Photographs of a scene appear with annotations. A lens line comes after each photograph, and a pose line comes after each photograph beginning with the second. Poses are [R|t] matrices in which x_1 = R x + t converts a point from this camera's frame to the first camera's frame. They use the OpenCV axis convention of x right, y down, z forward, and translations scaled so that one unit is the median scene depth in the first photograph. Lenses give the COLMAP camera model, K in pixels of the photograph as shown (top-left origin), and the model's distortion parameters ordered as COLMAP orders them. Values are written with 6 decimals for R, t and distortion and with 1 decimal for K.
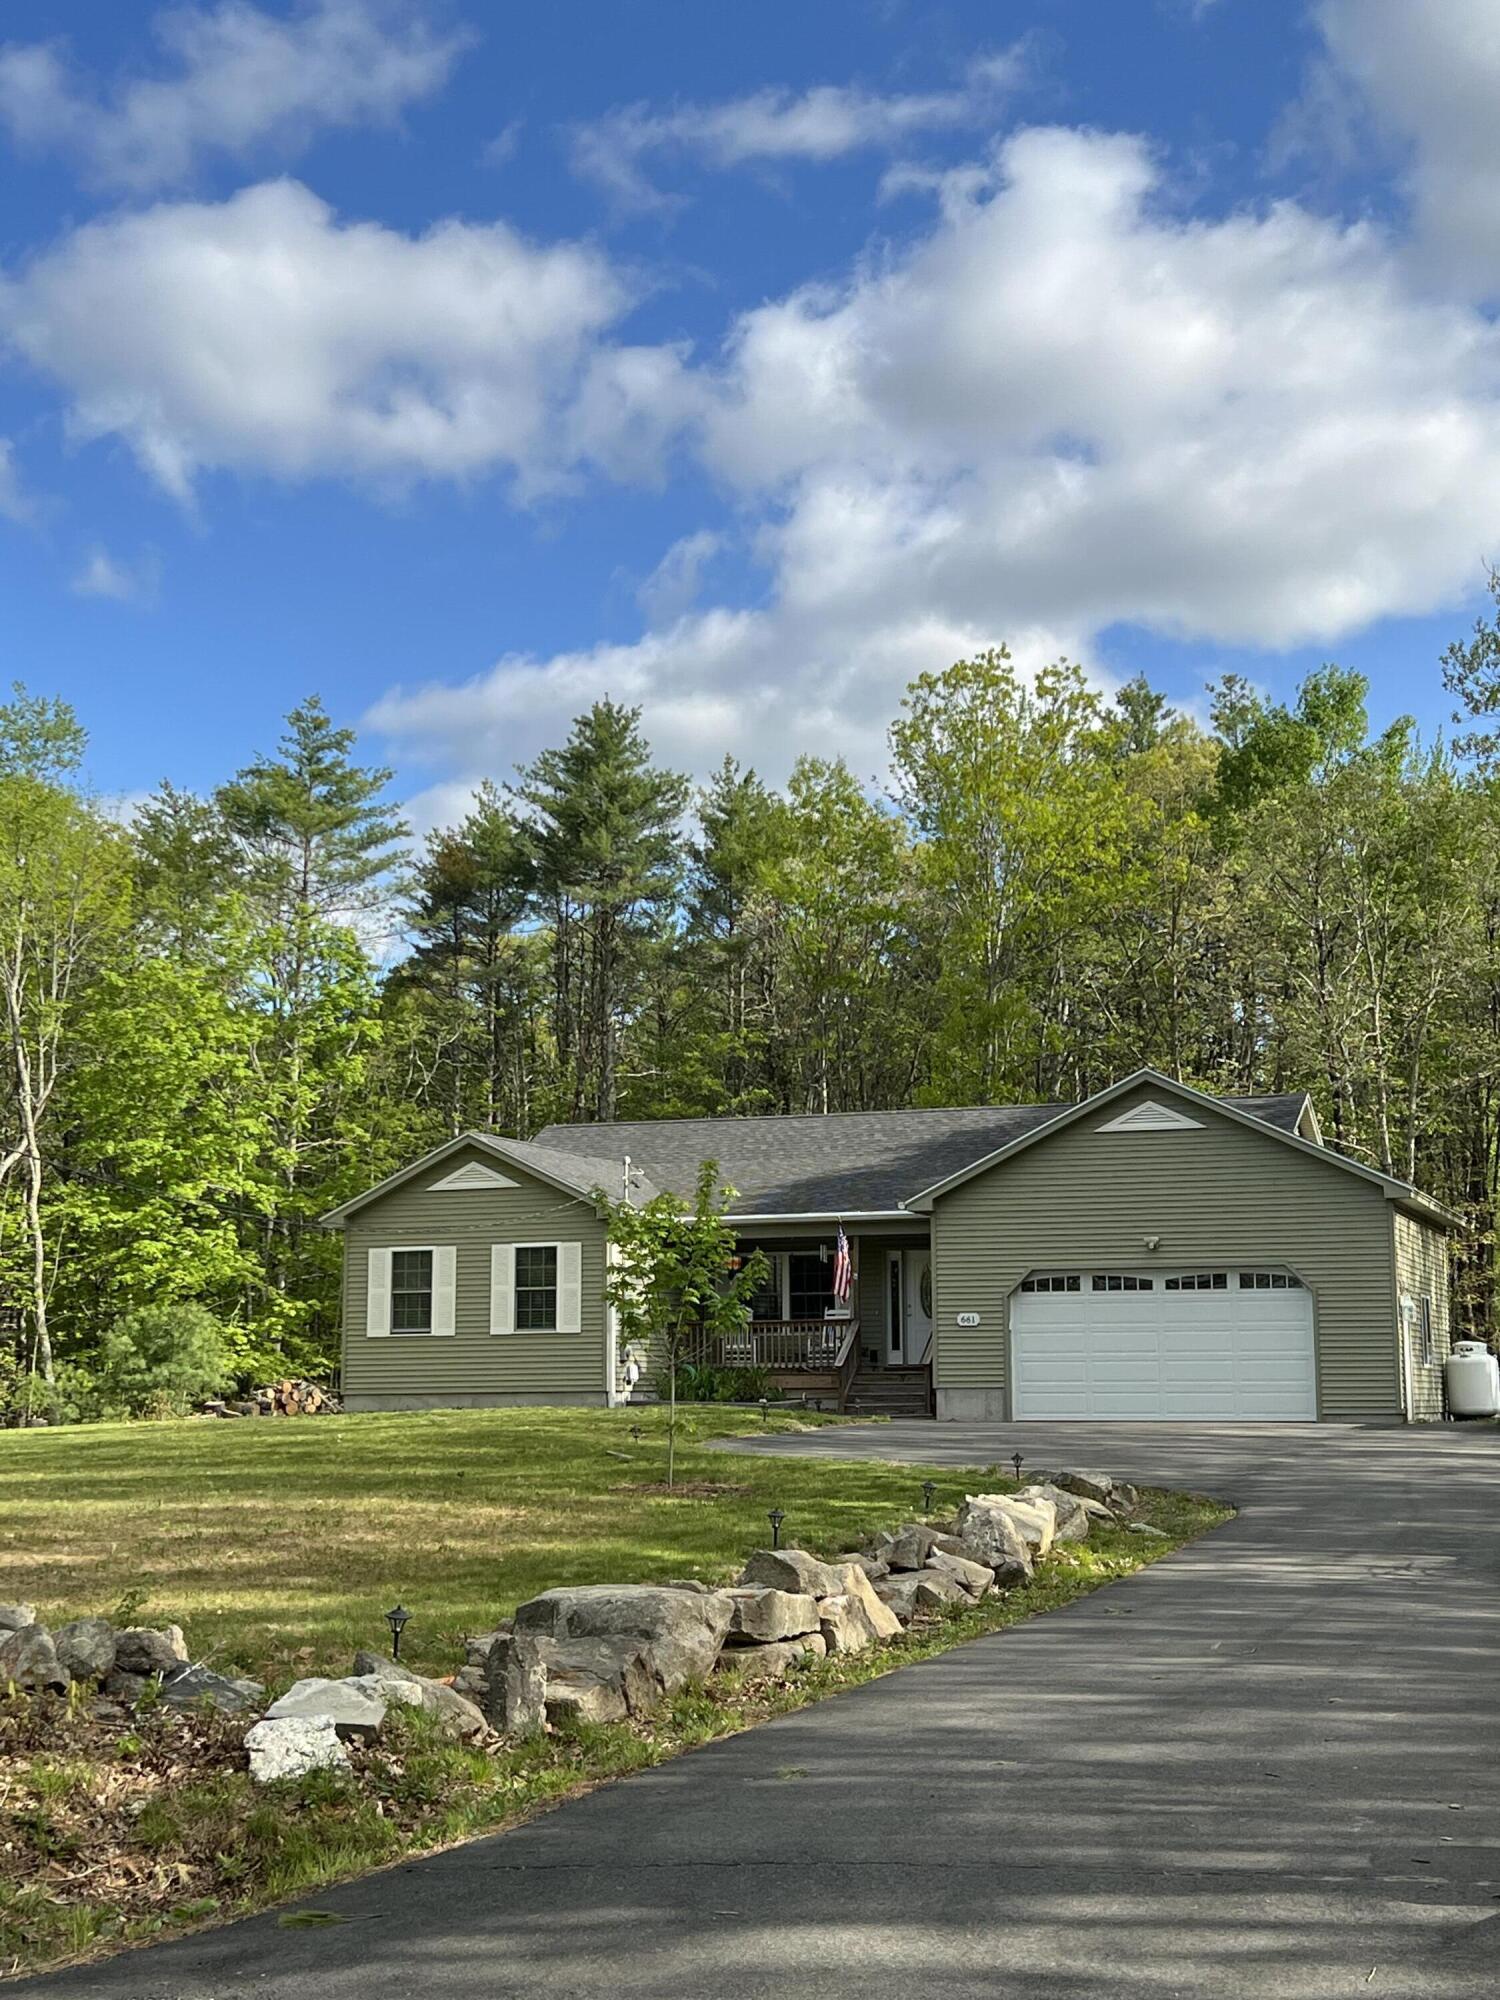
lens RADIAL K [[2774.5, 0, 750.0], [0, 2774.5, 1000.0], [0, 0, 1]] dist [0.134573, -0.024599]
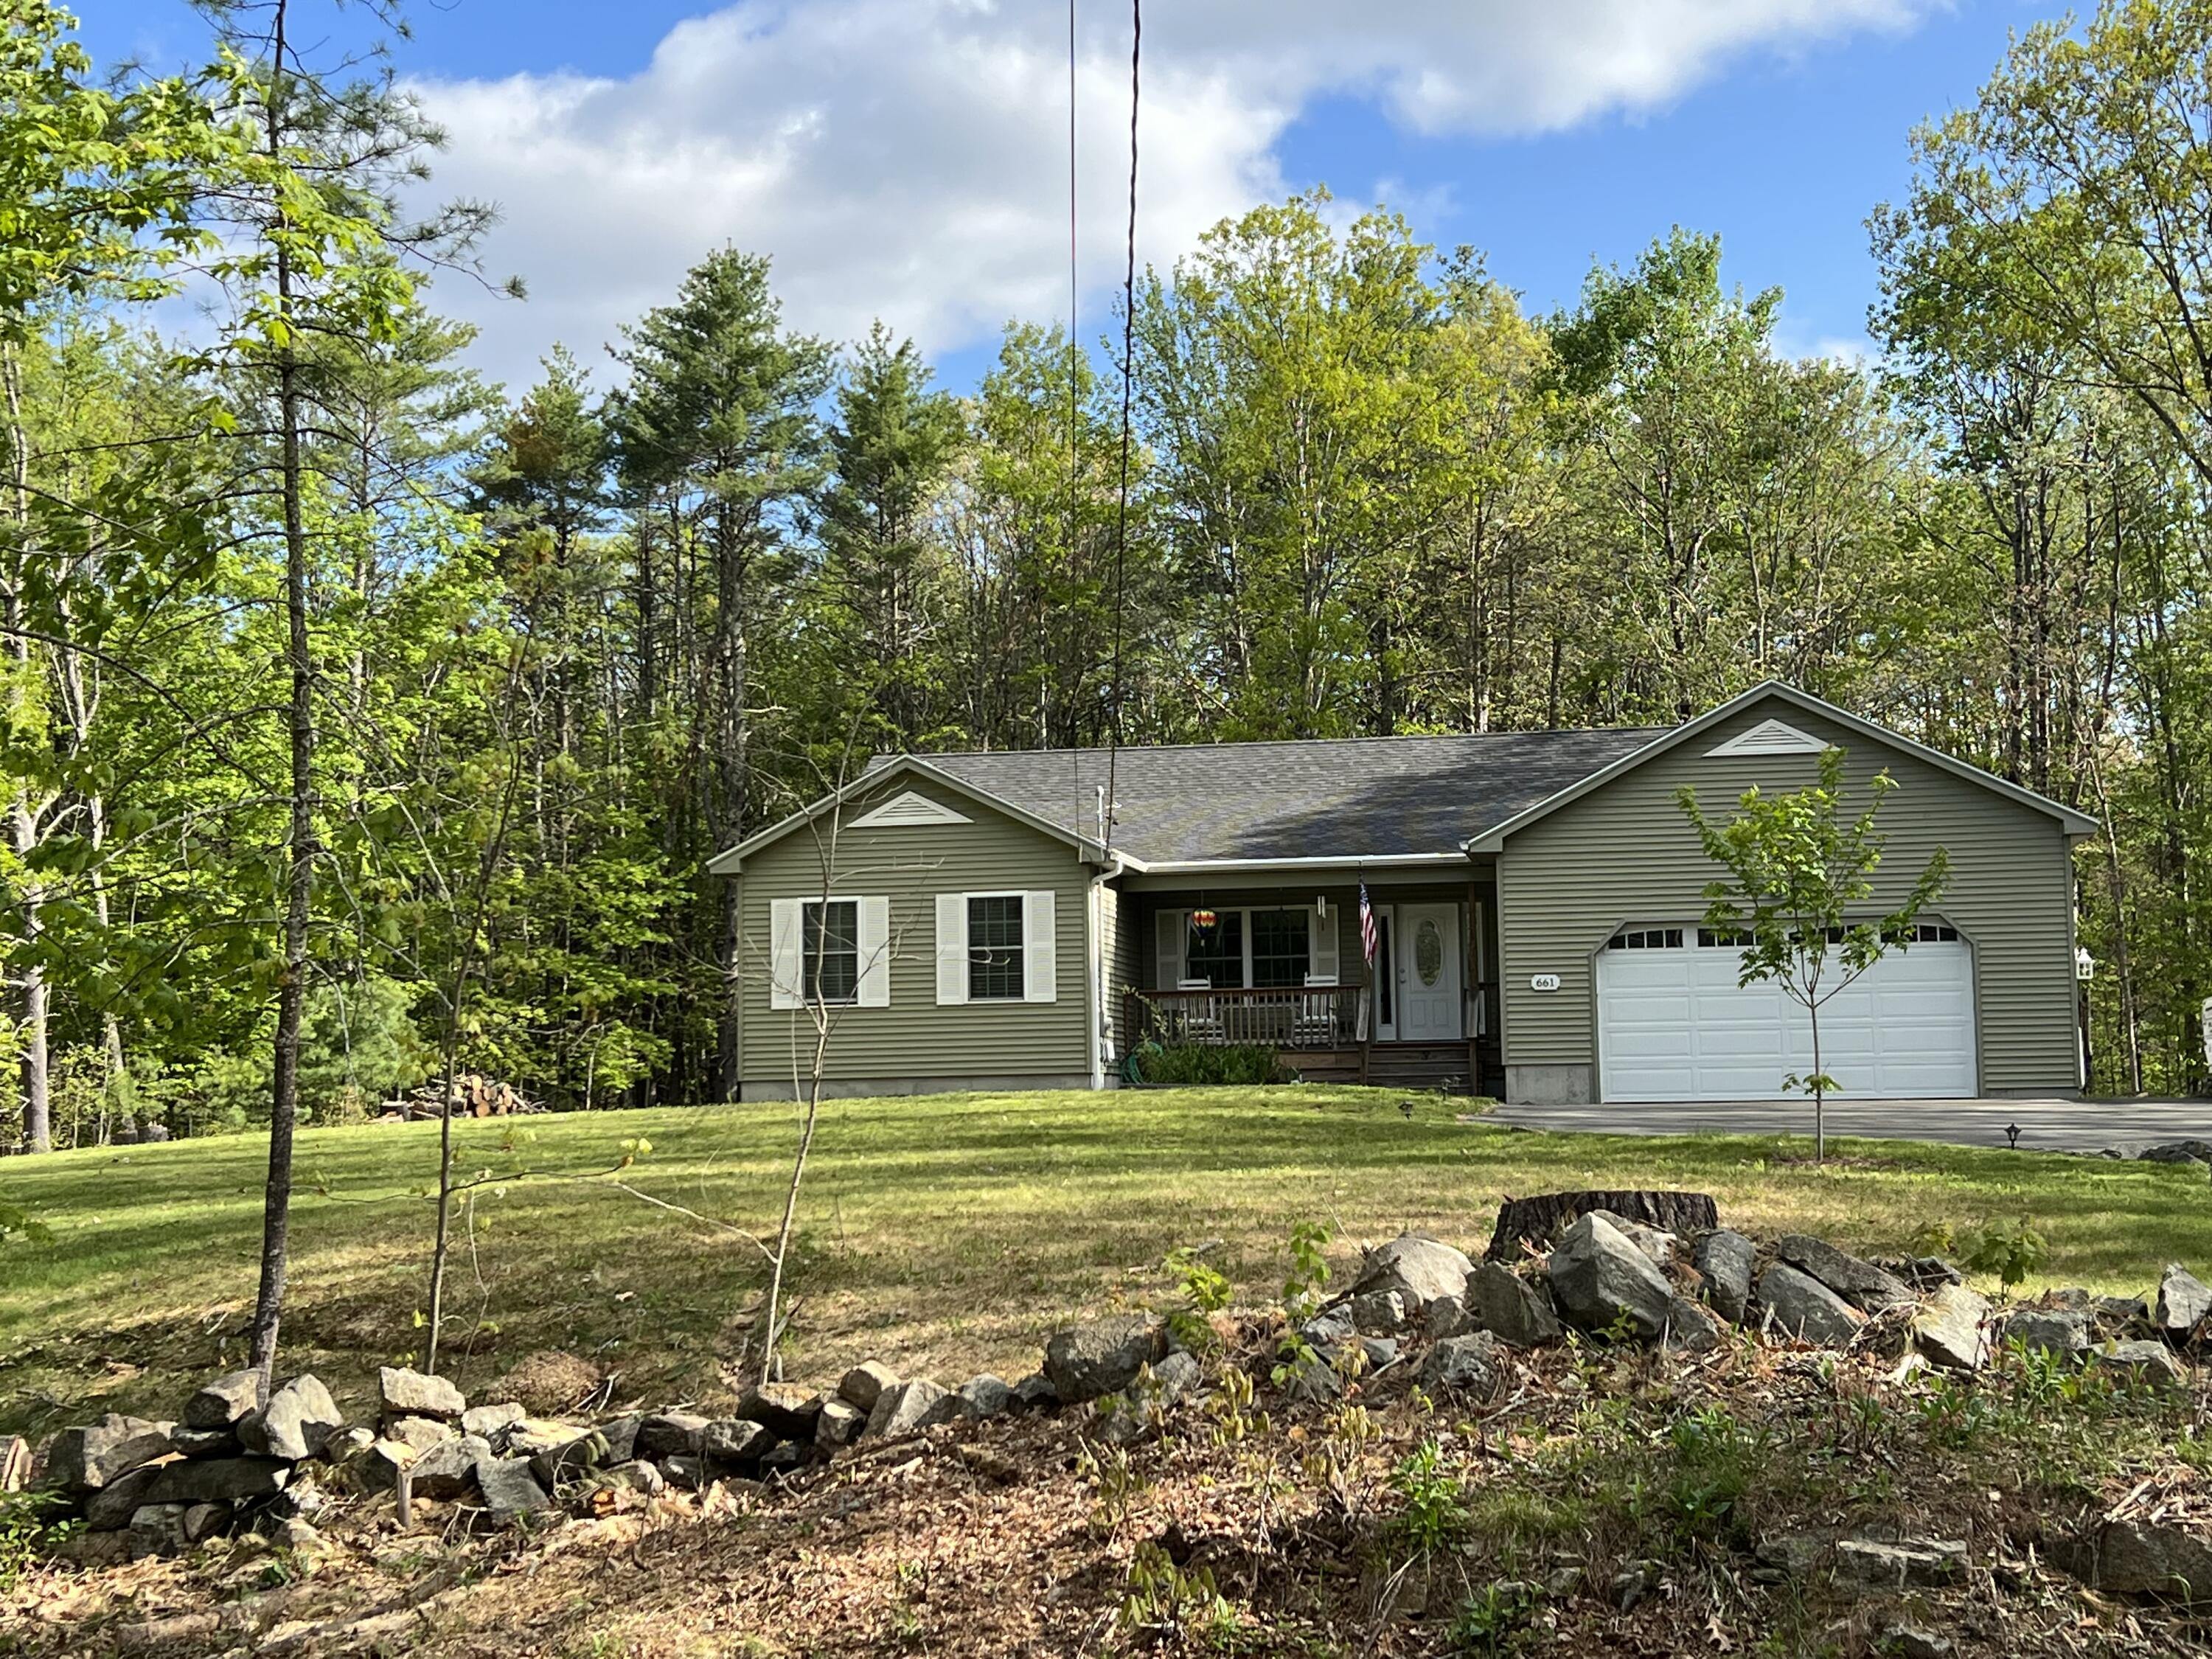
lens RADIAL K [[3254.1, 0, 1106.0], [0, 3254.1, 829.5], [0, 0, 1]] dist [0.138376, -0.054661]
pose [[0.986055, 0.003553, 0.166382, -0.200438], [-0.012618, 0.998491, 0.053455, 0.018248], [-0.165941, -0.054809, 0.984611, 0.065474]]
